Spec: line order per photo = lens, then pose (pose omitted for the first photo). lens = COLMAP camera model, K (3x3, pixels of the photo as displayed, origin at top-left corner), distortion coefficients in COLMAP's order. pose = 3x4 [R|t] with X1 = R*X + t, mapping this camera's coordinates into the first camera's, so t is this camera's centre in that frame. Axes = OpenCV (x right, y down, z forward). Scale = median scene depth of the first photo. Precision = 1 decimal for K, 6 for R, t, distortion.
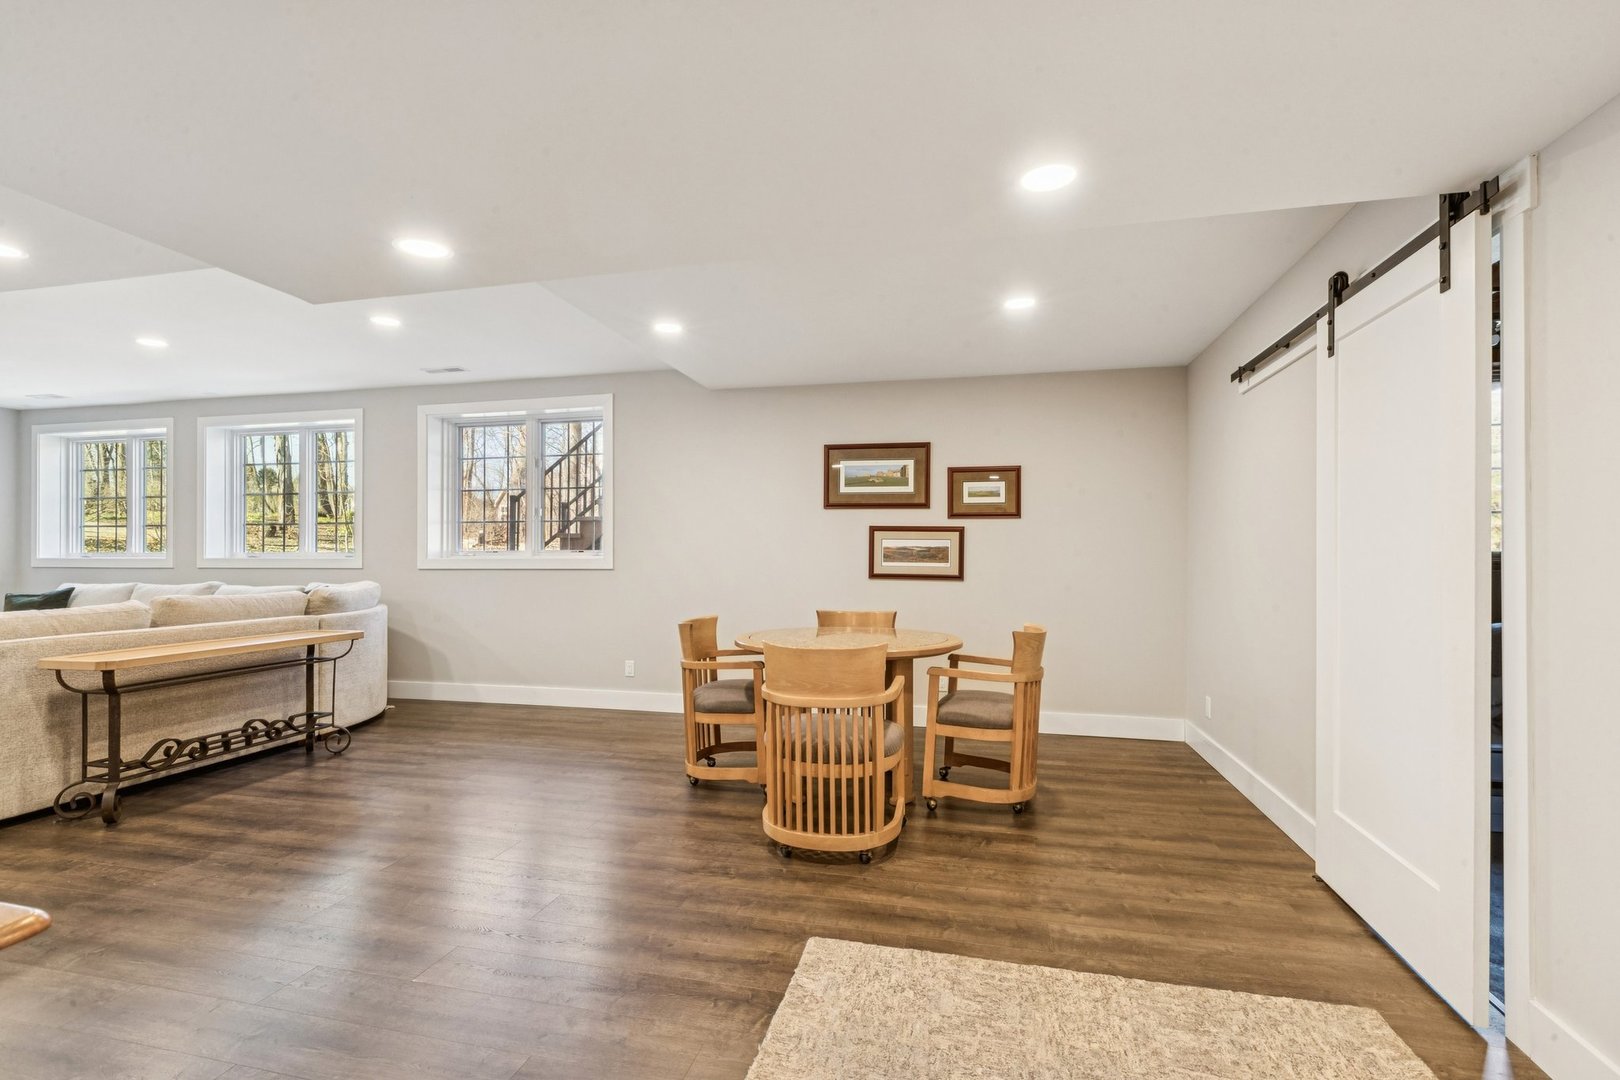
lens RADIAL K [[727.0, 0, 814.7], [0, 727.0, 550.2], [0, 0, 1]] dist [0.002029, 0.000032]
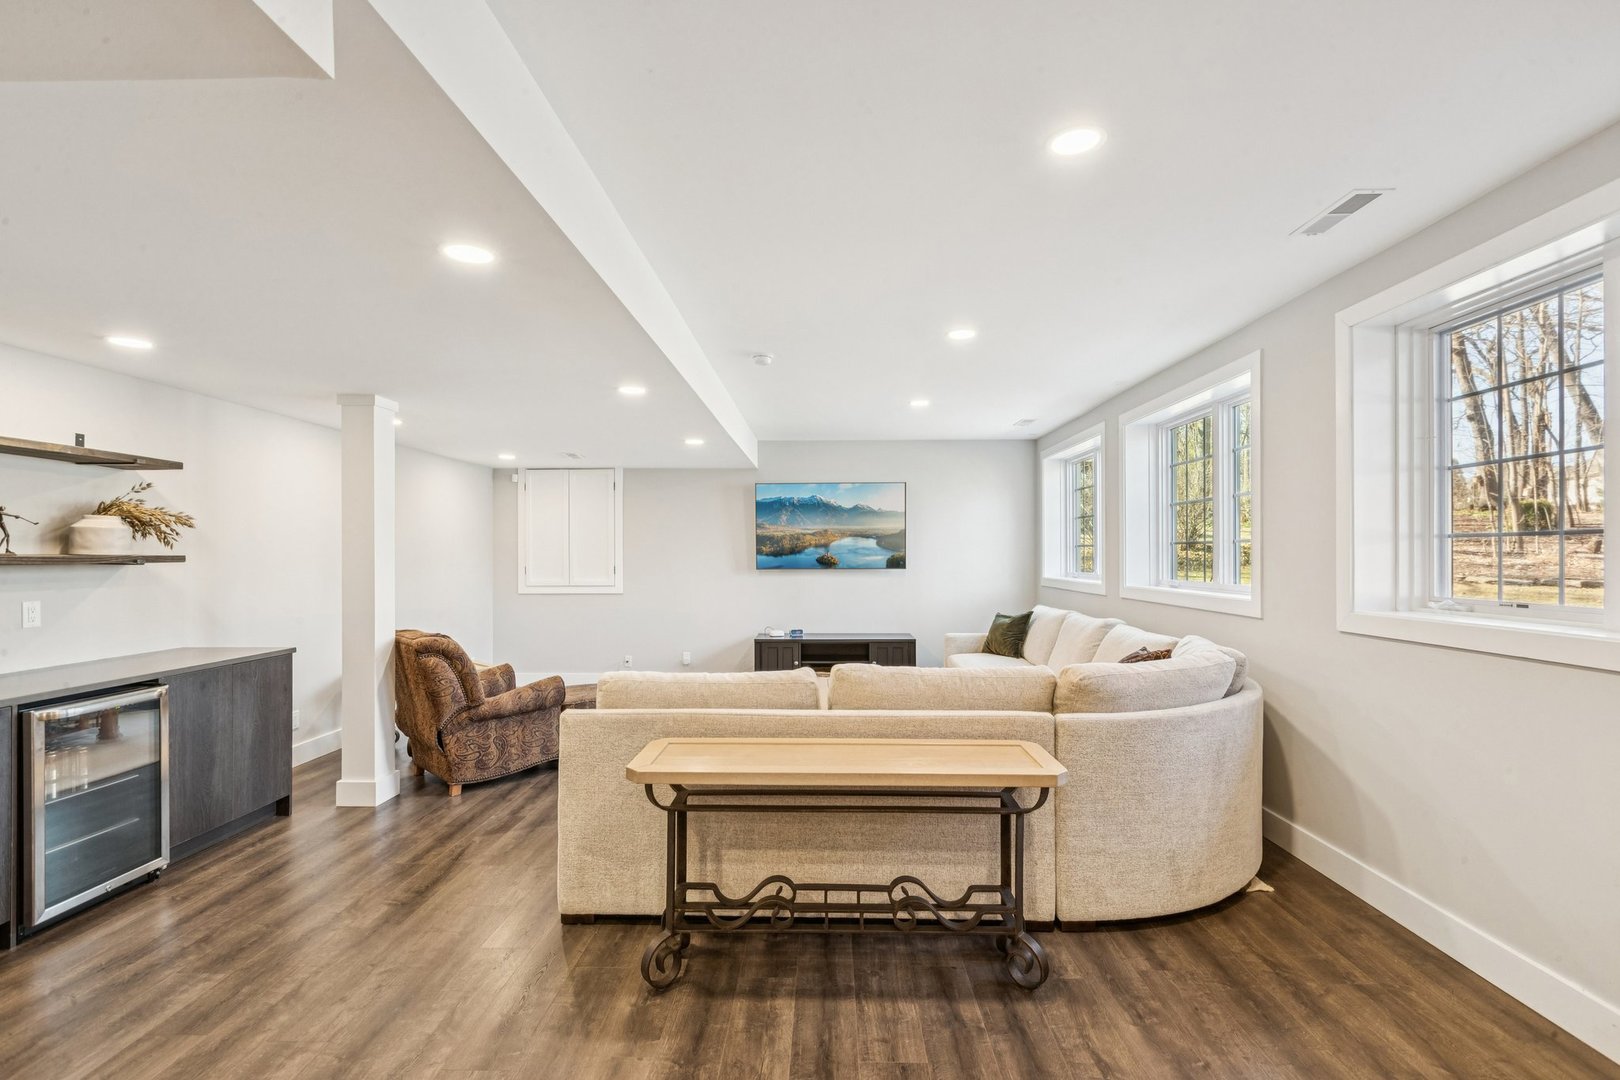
lens RADIAL K [[727.0, 0, 809.6], [0, 727.0, 546.8], [0, 0, 1]] dist [0.002029, 0.000032]
pose [[0.186064, -0.009788, -0.982489, -0.155058], [0.010990, 0.999909, -0.007880, -0.047244], [0.982476, -0.009331, 0.186155, 0.758736]]
